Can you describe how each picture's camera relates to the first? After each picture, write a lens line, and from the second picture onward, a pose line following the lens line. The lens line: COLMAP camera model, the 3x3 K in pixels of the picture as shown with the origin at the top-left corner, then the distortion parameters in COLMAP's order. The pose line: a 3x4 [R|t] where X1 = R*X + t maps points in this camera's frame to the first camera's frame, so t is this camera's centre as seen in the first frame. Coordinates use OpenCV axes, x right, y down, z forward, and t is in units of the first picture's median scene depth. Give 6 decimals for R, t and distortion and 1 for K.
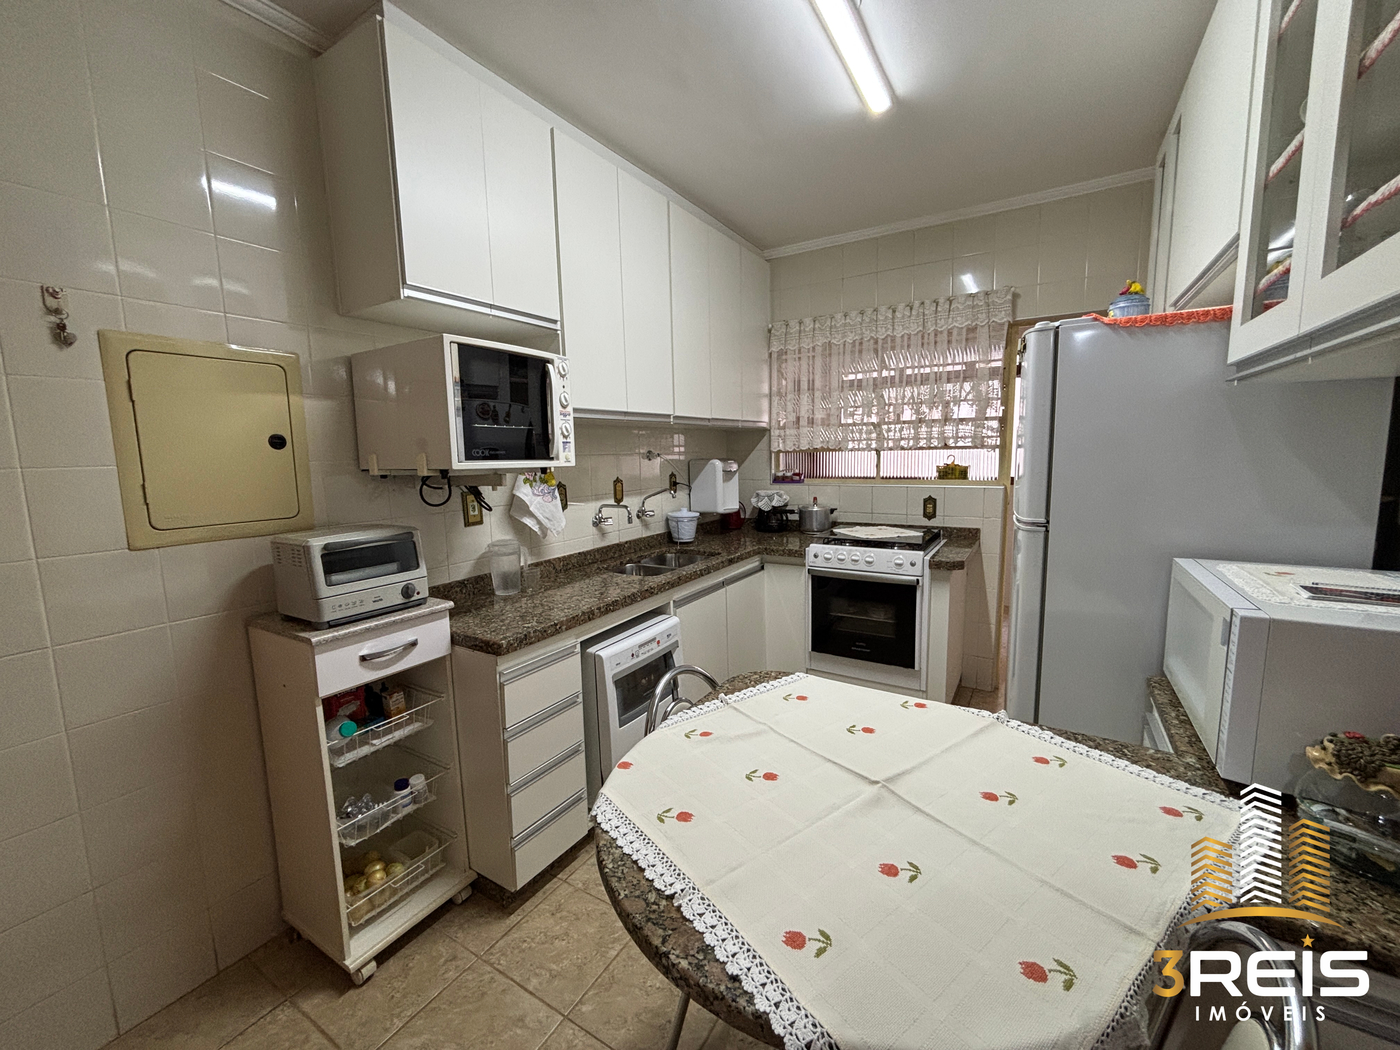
lens RADIAL K [[566.6, 0, 700.2], [0, 566.6, 528.1], [0, 0, 1]] dist [0.004225, -0.001474]
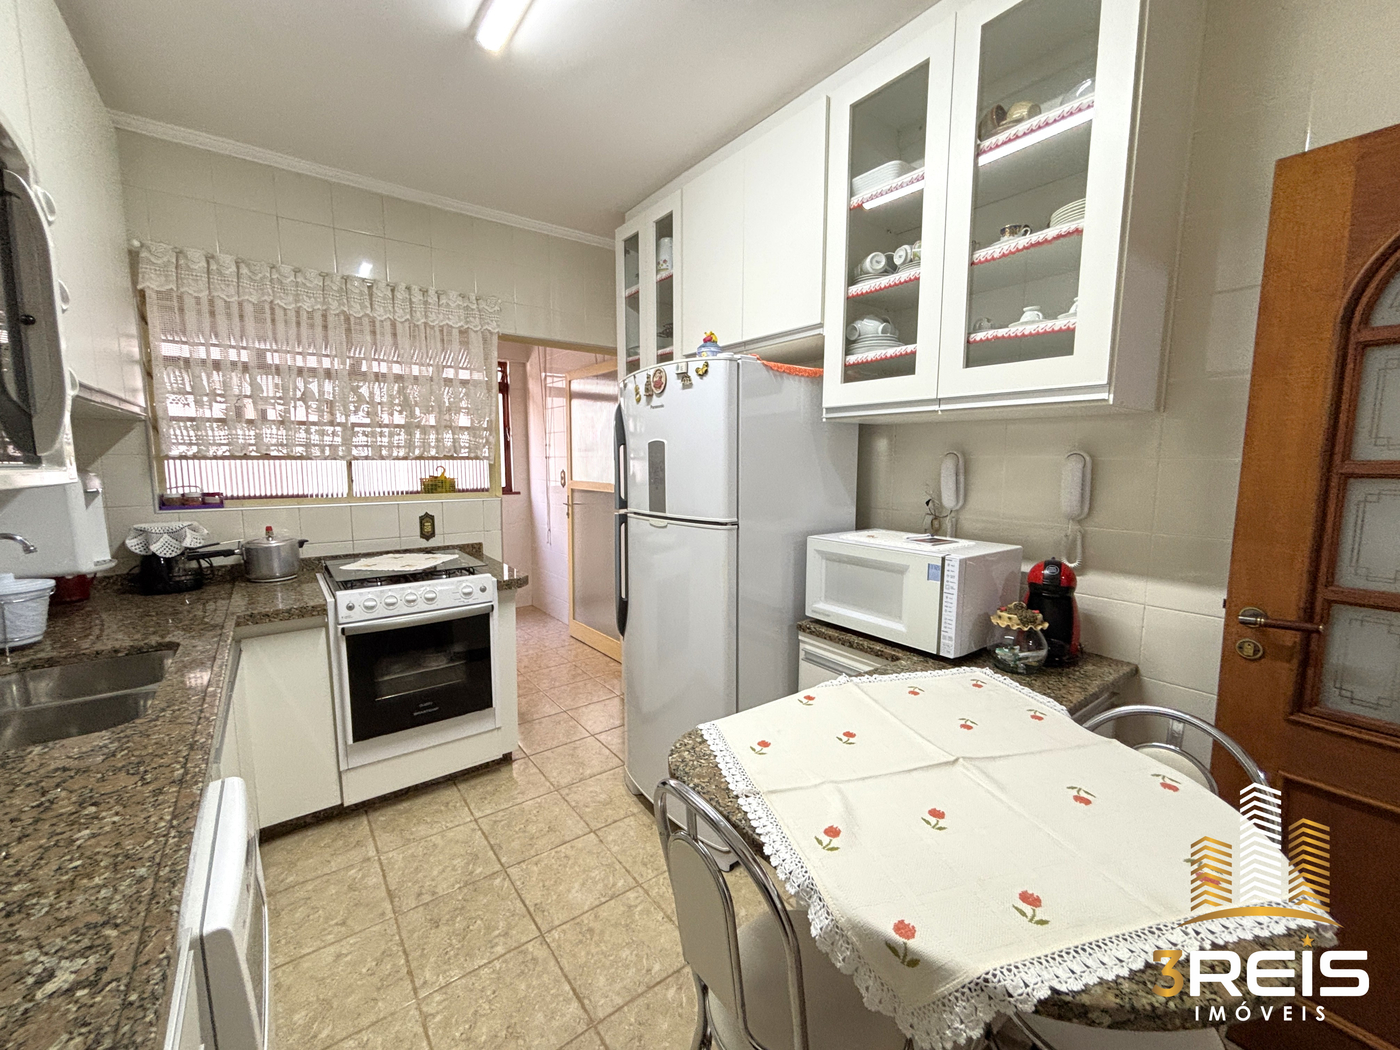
lens RADIAL K [[566.6, 0, 700.4], [0, 566.6, 517.4], [0, 0, 1]] dist [0.004225, -0.001474]
pose [[0.370527, -0.075762, 0.925727, -0.259435], [0.114048, 0.992837, 0.035606, -0.034370], [-0.921793, 0.092384, 0.376513, 0.303961]]
